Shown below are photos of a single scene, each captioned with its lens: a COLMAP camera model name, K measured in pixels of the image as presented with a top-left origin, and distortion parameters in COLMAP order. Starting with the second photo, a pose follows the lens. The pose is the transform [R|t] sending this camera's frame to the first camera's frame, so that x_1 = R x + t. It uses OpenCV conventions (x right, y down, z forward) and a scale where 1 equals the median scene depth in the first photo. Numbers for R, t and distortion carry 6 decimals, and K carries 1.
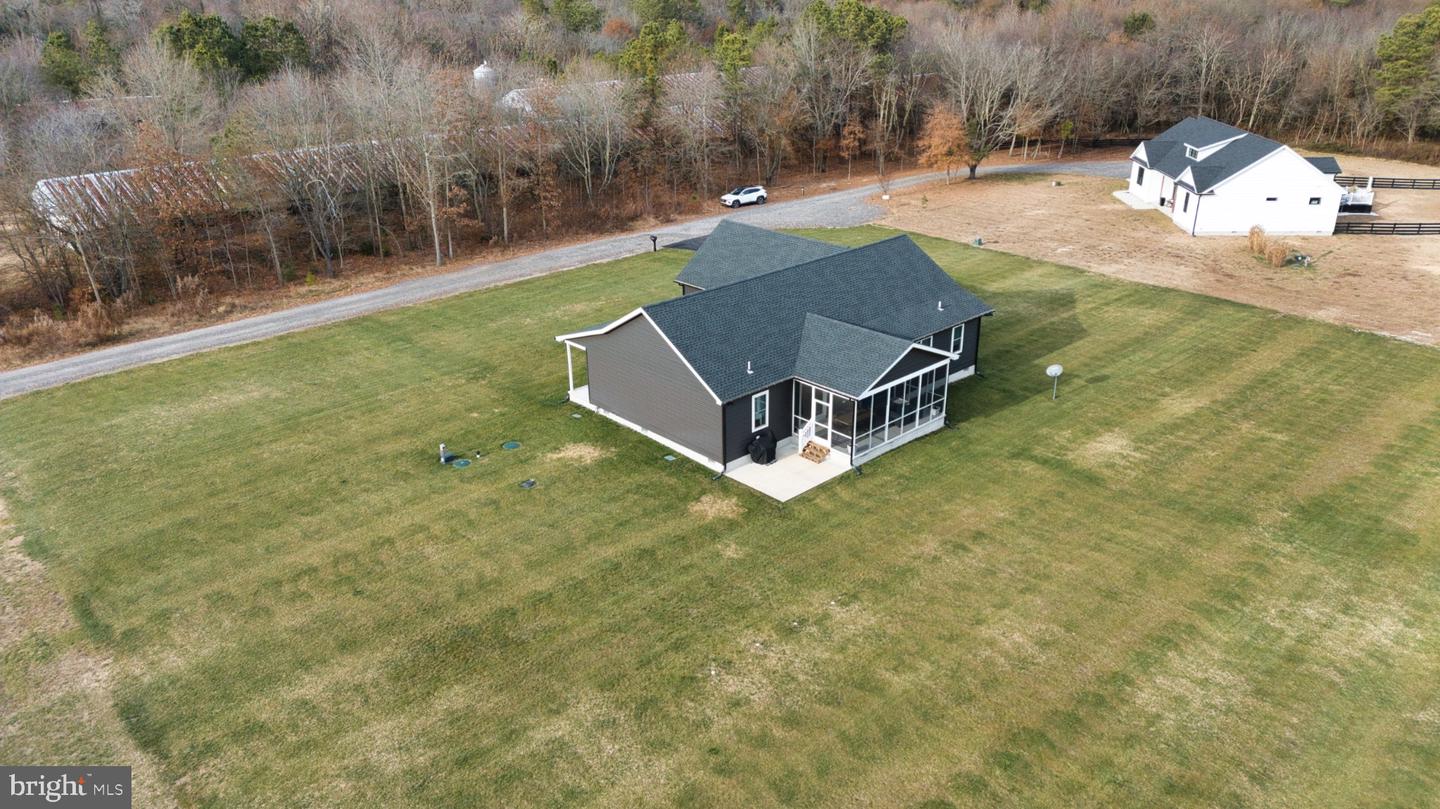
lens RADIAL K [[1005.7, 0, 729.1], [0, 1005.7, 410.7], [0, 0, 1]] dist [0.096915, -0.103002]
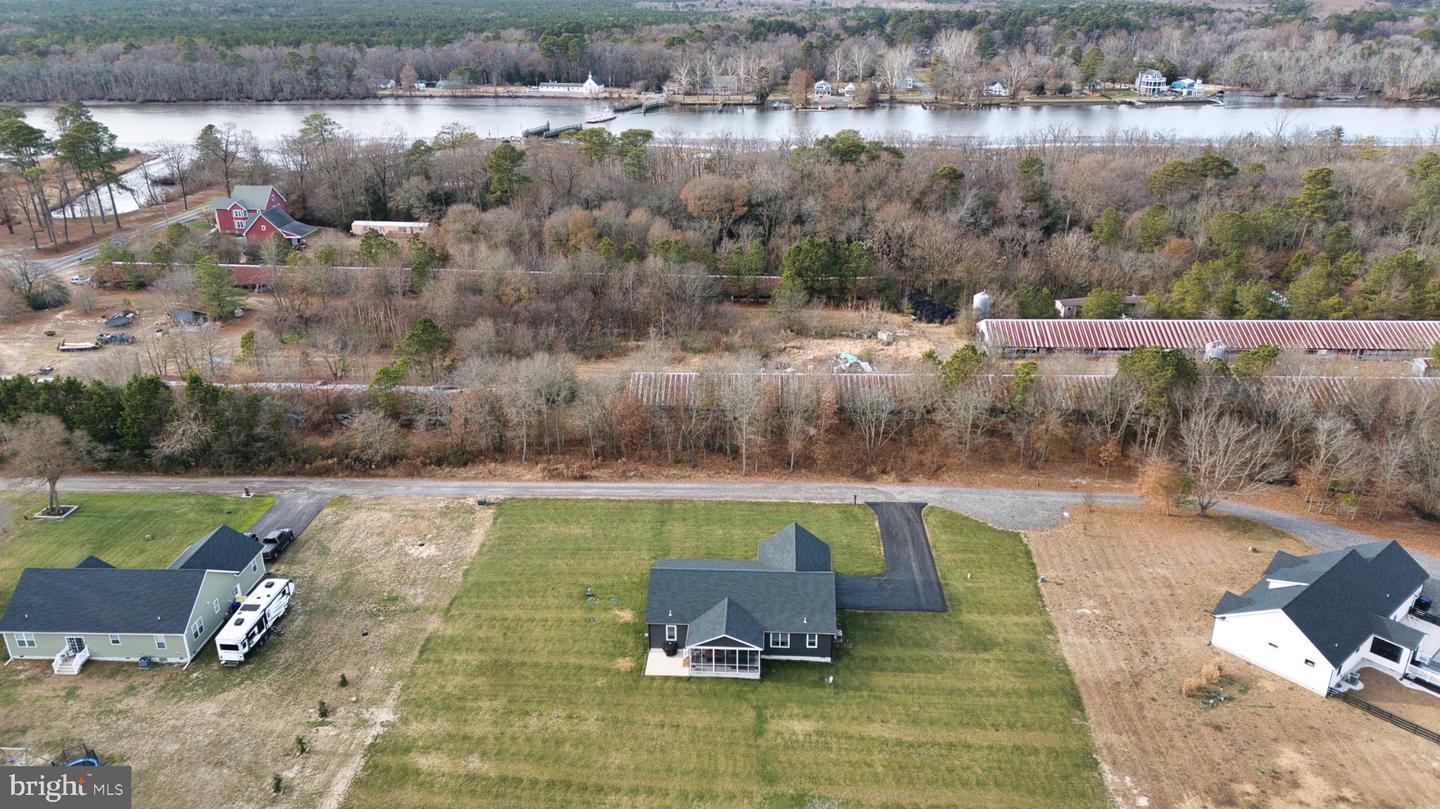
lens RADIAL K [[1005.7, 0, 729.1], [0, 1005.7, 410.7], [0, 0, 1]] dist [0.096915, -0.103002]
pose [[0.690234, 0.287516, -0.664011, 1.185290], [-0.290281, 0.950613, 0.109870, -0.608015], [0.662807, 0.116914, 0.739606, -0.515347]]
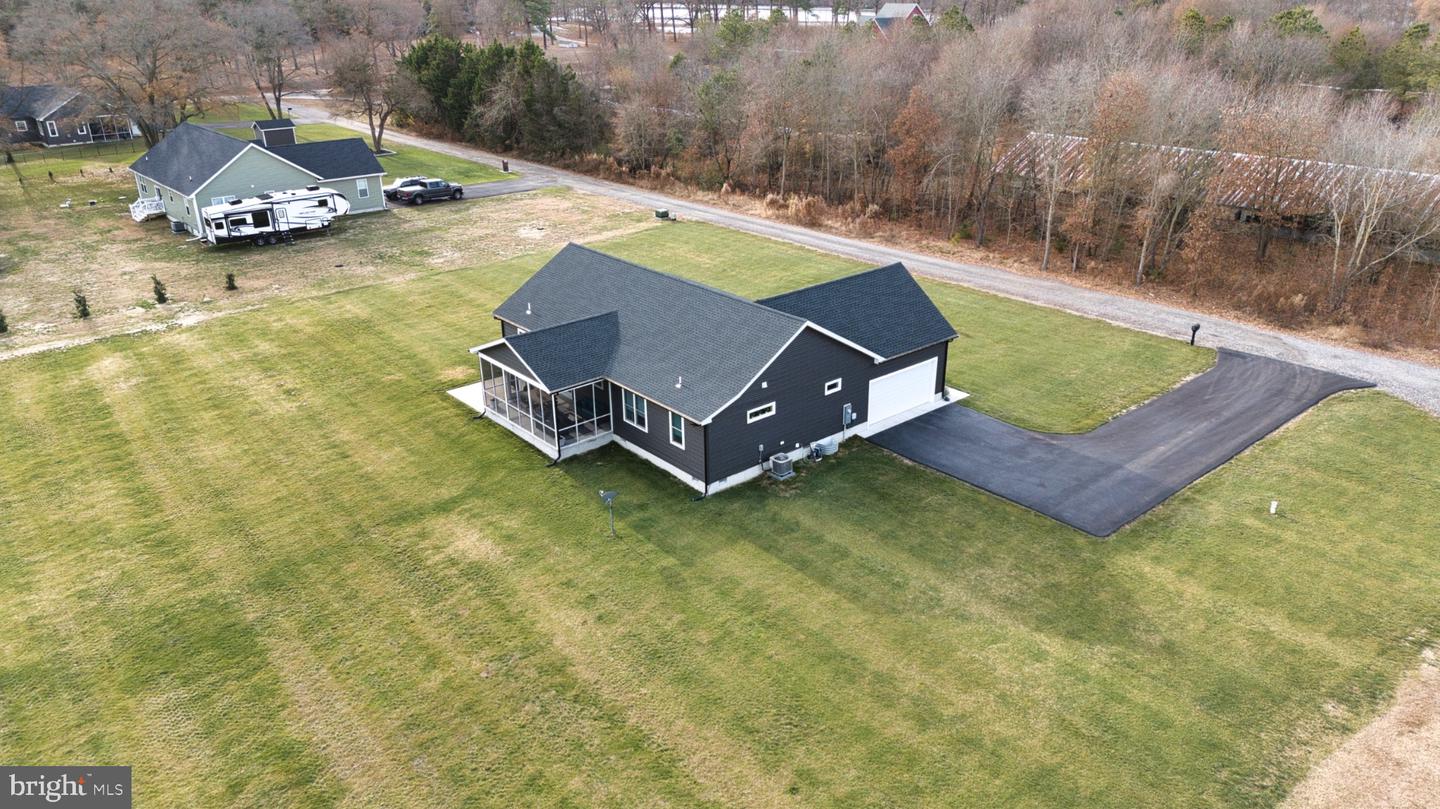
lens RADIAL K [[1005.7, 0, 729.1], [0, 1005.7, 410.7], [0, 0, 1]] dist [0.096915, -0.103002]
pose [[-0.049147, 0.404034, -0.913423, 0.921213], [-0.386522, 0.835578, 0.390397, -0.400084], [0.920970, 0.372245, 0.115102, 0.895539]]
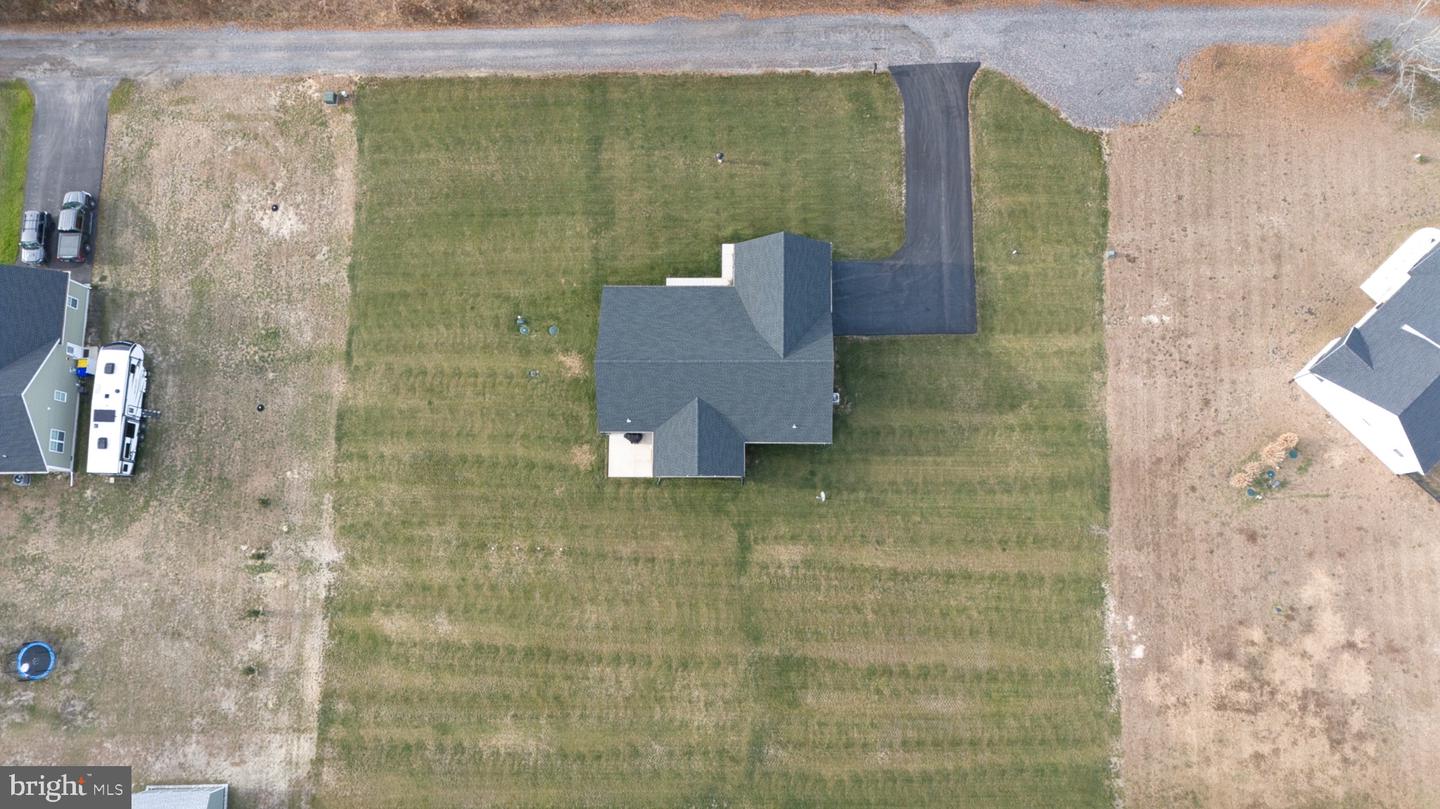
lens RADIAL K [[1005.7, 0, 729.1], [0, 1005.7, 410.7], [0, 0, 1]] dist [0.096915, -0.103002]
pose [[0.721501, 0.679765, -0.131744, 0.305242], [-0.249447, 0.432670, 0.866356, -1.339518], [0.645920, -0.592214, 0.481737, 0.194191]]
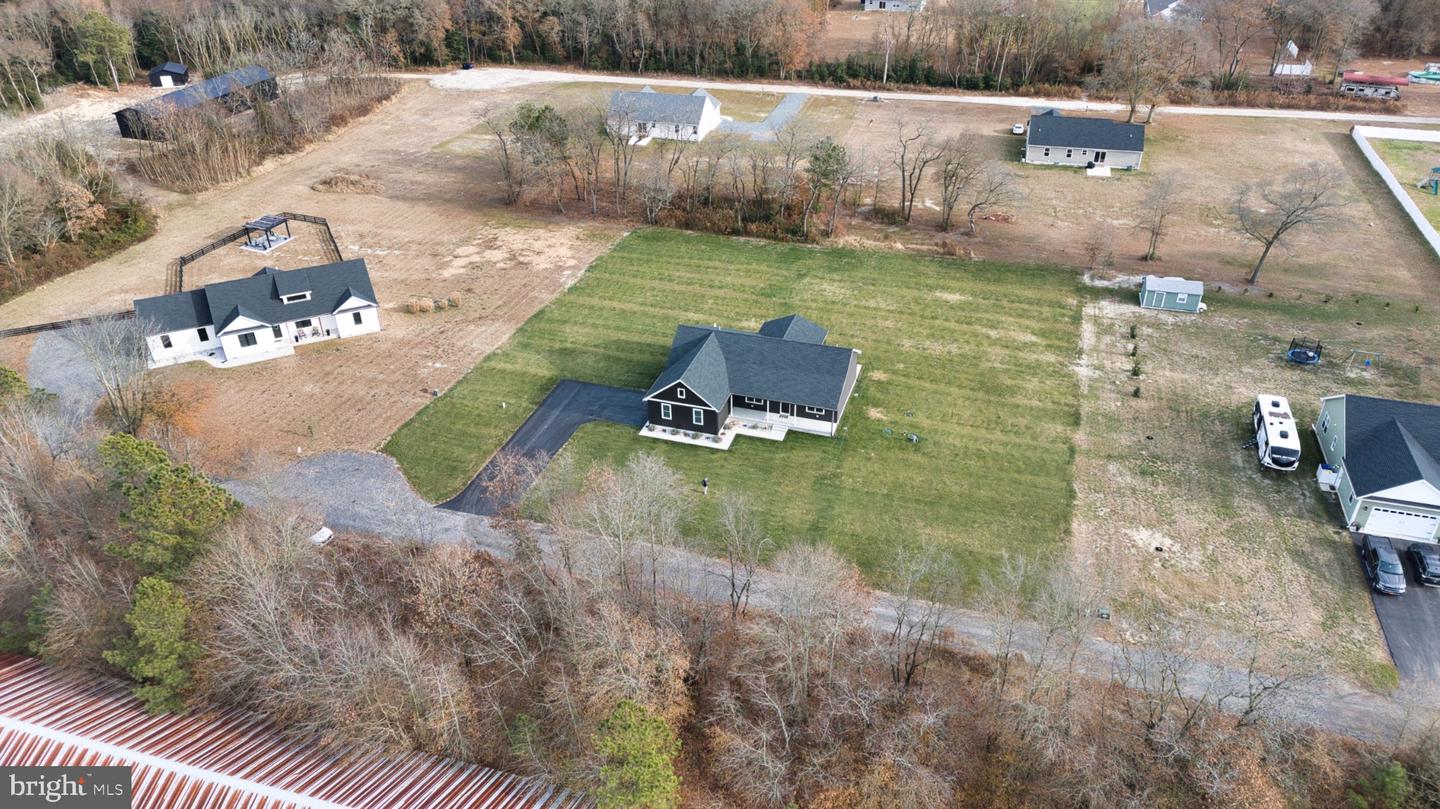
lens RADIAL K [[1005.7, 0, 729.1], [0, 1005.7, 410.7], [0, 0, 1]] dist [0.096915, -0.103002]
pose [[-0.485587, -0.455438, 0.746178, -1.387124], [0.357759, 0.675282, 0.644983, -1.276557], [-0.797630, 0.580147, -0.164971, 1.353523]]
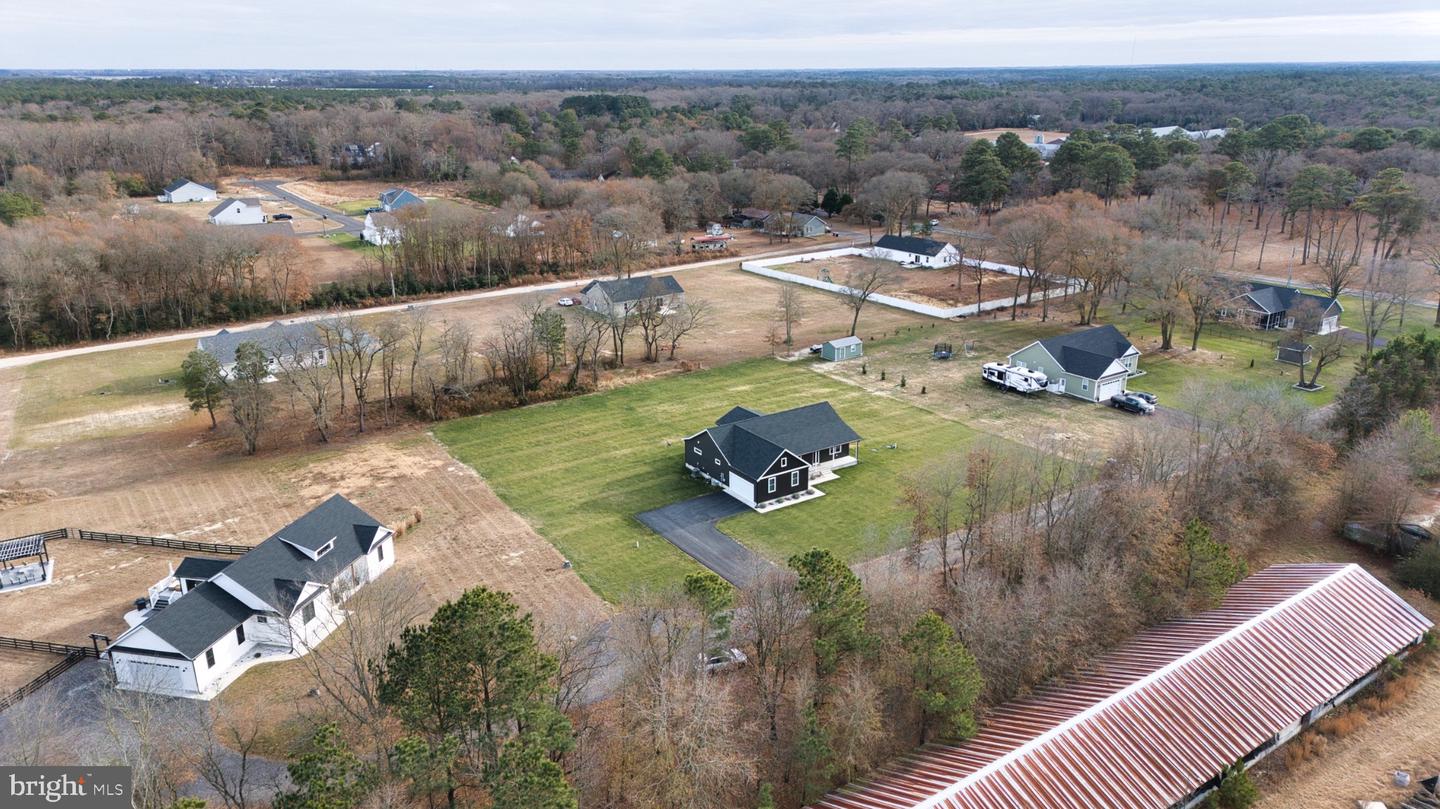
lens RADIAL K [[1005.7, 0, 729.1], [0, 1005.7, 410.7], [0, 0, 1]] dist [0.096915, -0.103002]
pose [[-0.986919, -0.036639, 0.156997, -0.214541], [0.077580, 0.745729, 0.661718, -1.650703], [-0.141322, 0.665242, -0.733131, 2.586197]]
